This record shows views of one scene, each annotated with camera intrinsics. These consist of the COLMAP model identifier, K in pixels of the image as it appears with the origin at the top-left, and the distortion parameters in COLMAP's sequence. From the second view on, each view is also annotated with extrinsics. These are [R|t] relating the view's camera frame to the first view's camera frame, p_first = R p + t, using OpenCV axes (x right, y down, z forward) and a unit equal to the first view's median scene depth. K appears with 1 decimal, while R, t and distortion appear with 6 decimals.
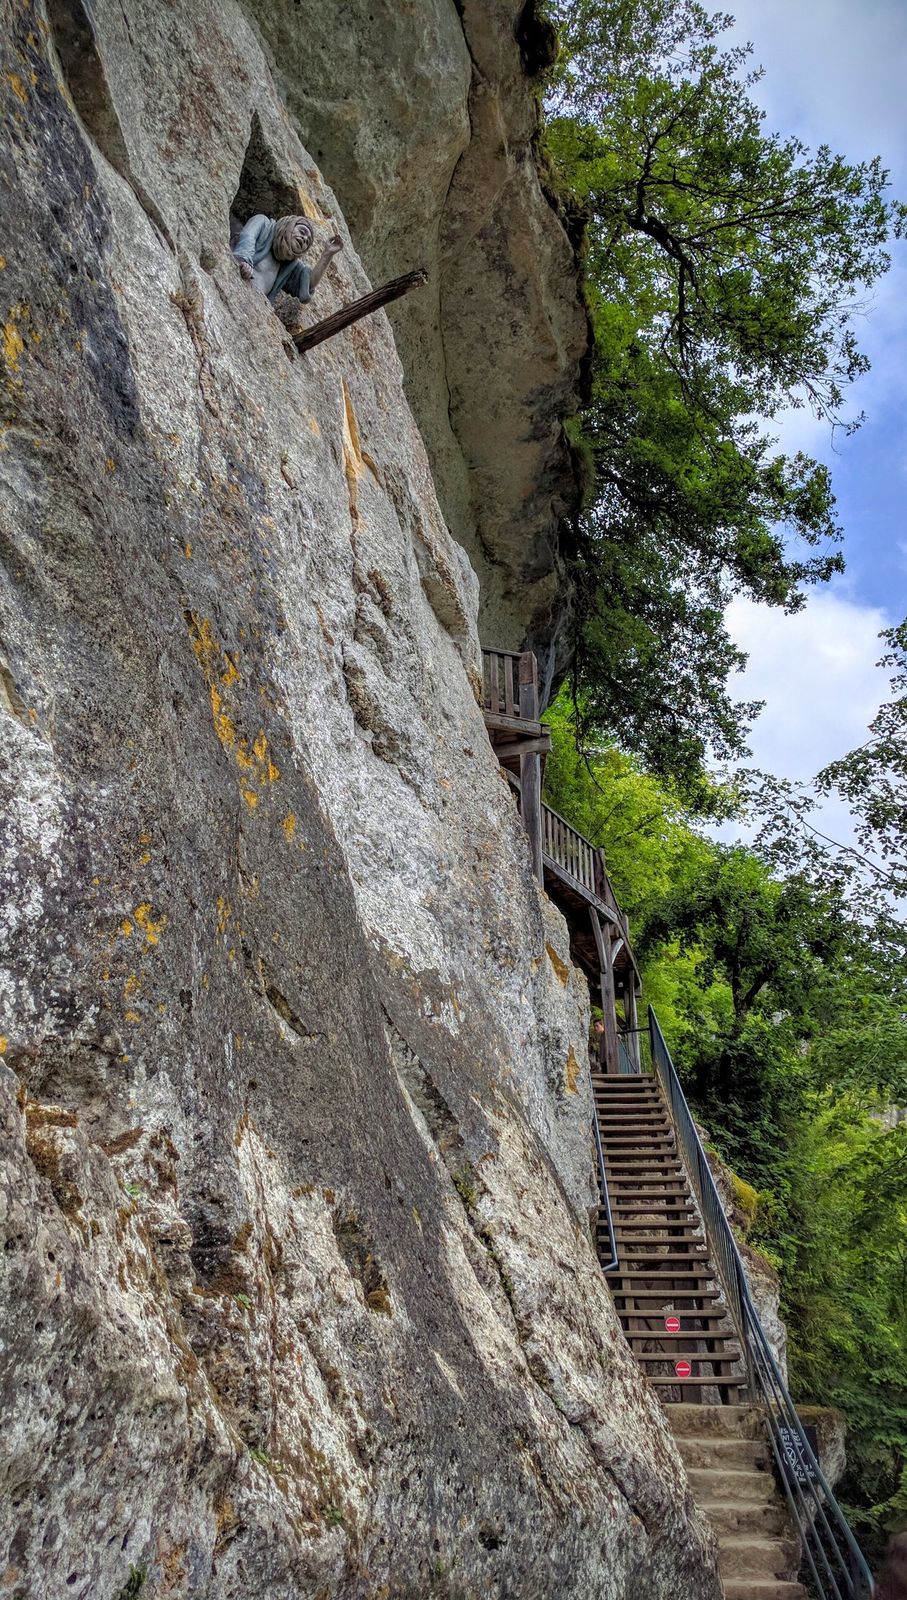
lens RADIAL K [[1162.9, 0, 451.6], [0, 1162.9, 800.1], [0, 0, 1]] dist [-0.000237, -0.000758]
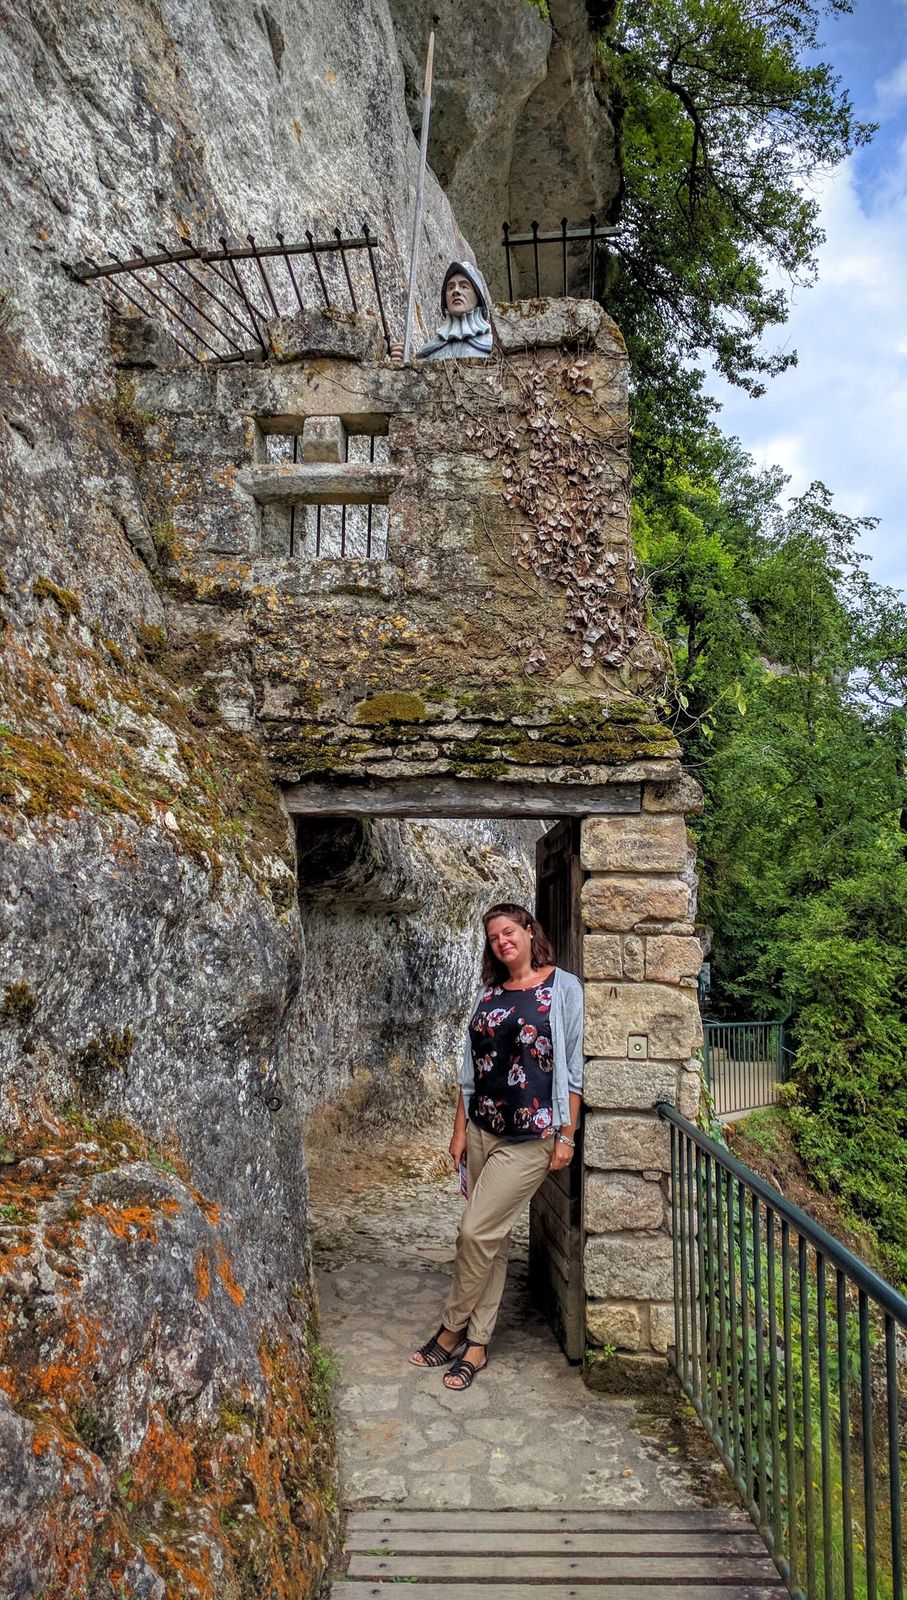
lens RADIAL K [[1162.9, 0, 454.1], [0, 1162.9, 800.9], [0, 0, 1]] dist [-0.000237, -0.000758]
pose [[0.999436, 0.009790, 0.032137, -0.114434], [-0.020869, 0.930563, 0.365537, -0.254648], [-0.026327, -0.366001, 0.930242, -0.503599]]
